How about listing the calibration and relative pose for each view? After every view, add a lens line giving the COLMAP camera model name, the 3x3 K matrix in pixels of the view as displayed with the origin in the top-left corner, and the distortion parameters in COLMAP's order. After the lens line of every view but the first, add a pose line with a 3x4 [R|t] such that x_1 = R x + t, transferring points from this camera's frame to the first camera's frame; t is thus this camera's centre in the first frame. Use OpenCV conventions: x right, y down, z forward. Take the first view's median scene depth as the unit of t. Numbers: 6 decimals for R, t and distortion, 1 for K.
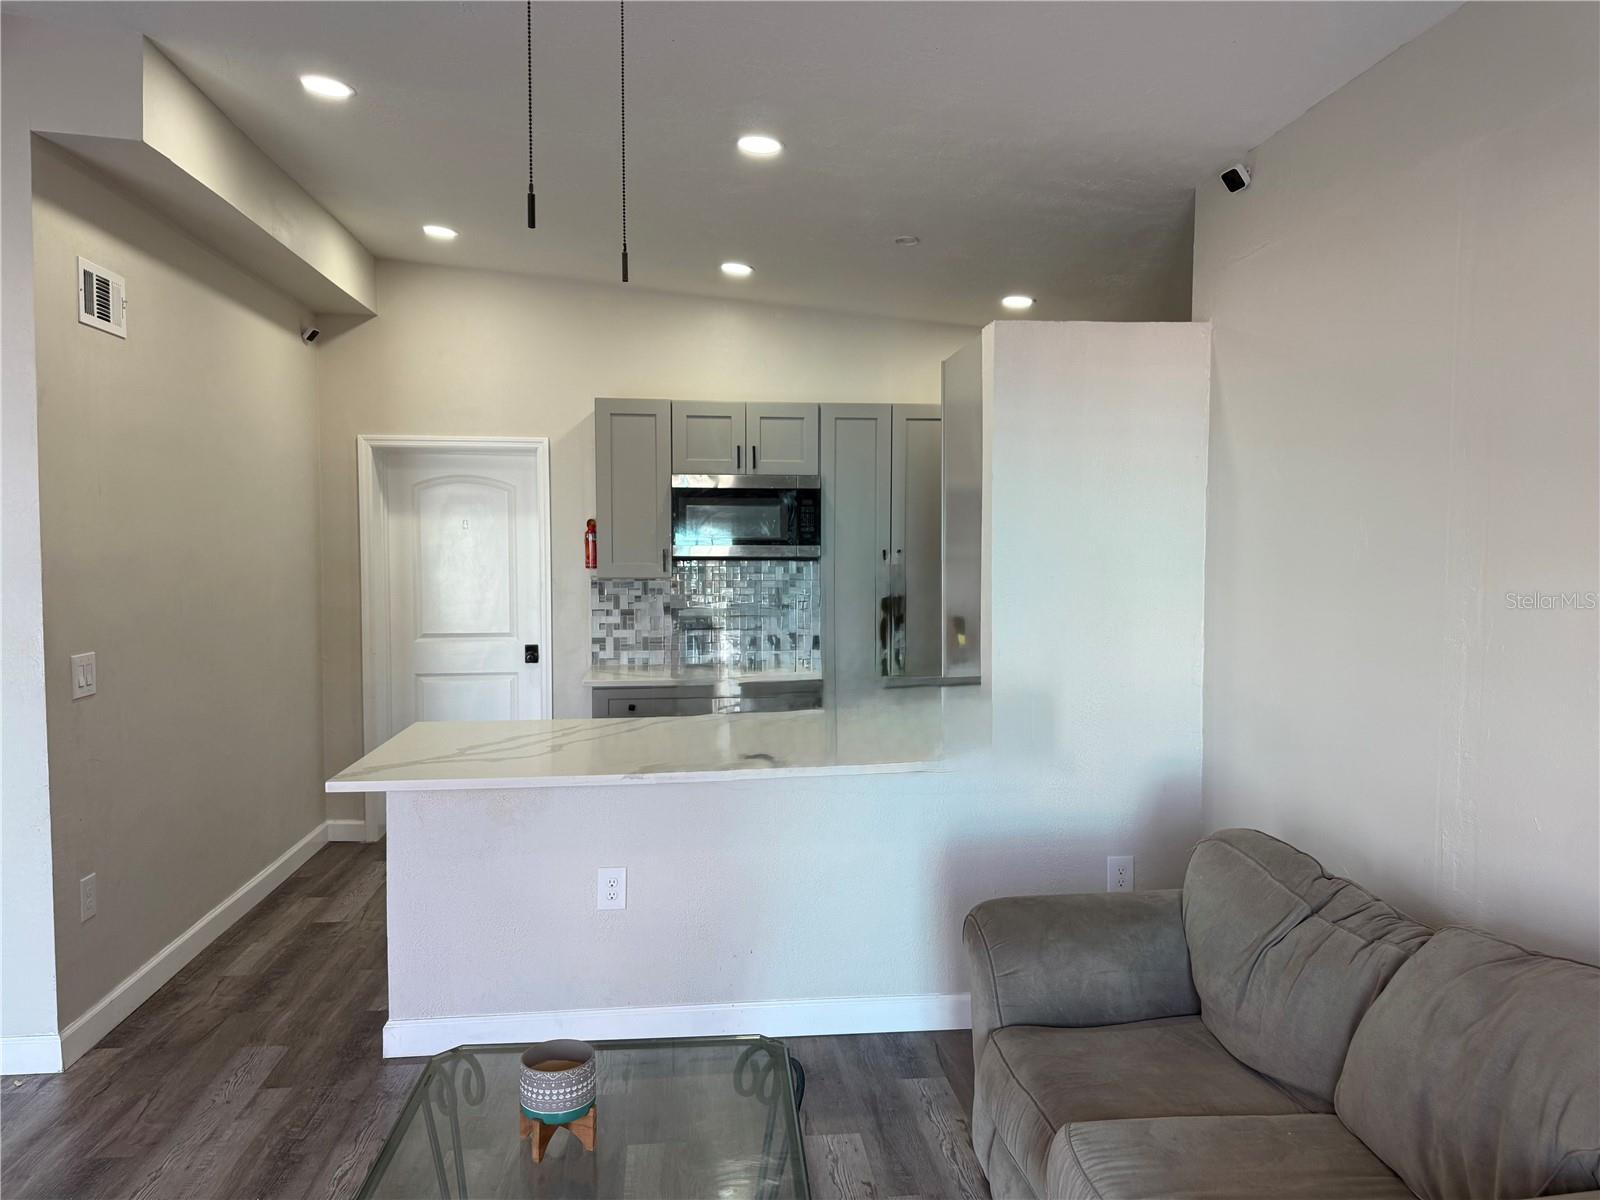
lens RADIAL K [[1140.3, 0, 800.0], [0, 1140.3, 600.0], [0, 0, 1]] dist [-0.026951, 0.001985]
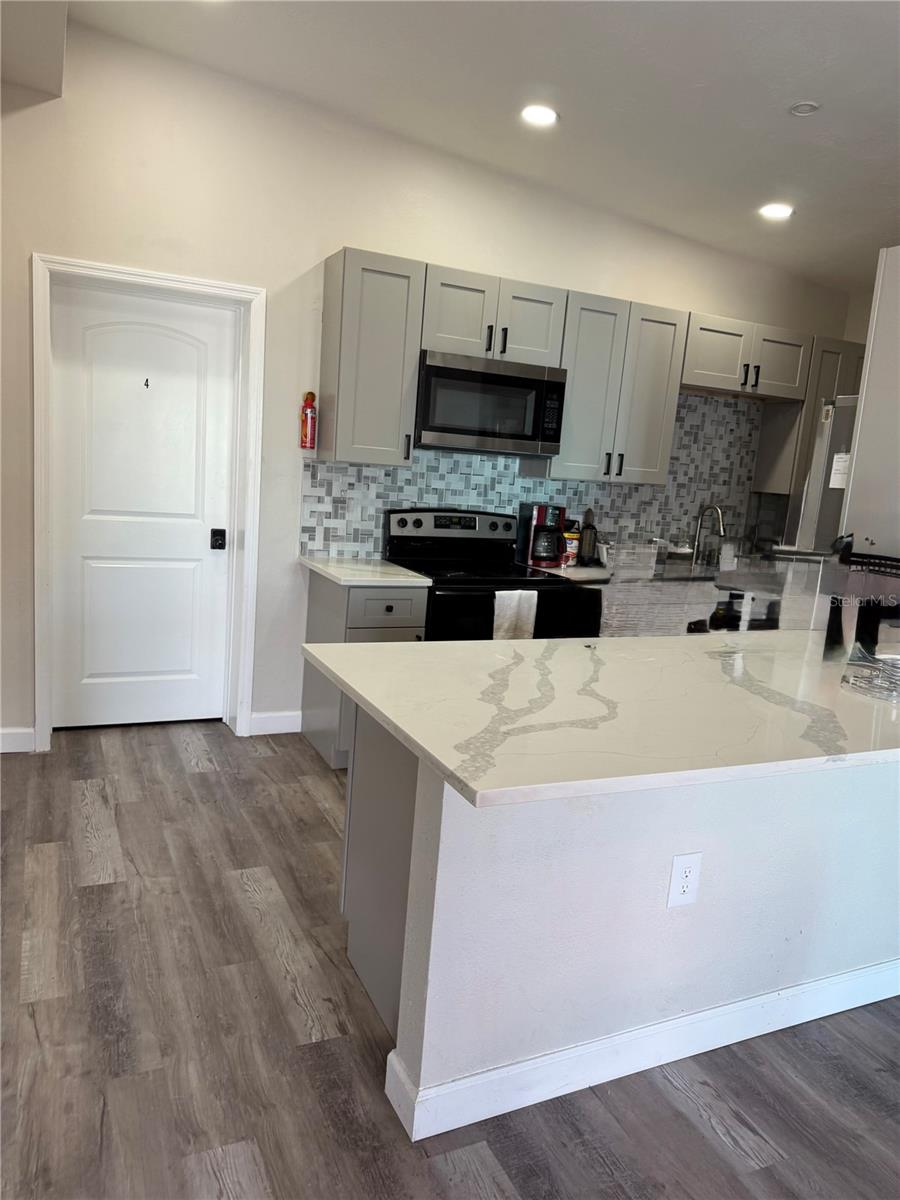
lens RADIAL K [[849.0, 0, 448.5], [0, 849.0, 646.5], [0, 0, 1]] dist [-0.002486, -0.002946]
pose [[0.944204, 0.006325, 0.329300, -0.461809], [-0.065658, 0.983363, 0.169372, 0.007786], [-0.322750, -0.181543, 0.928910, 0.489107]]
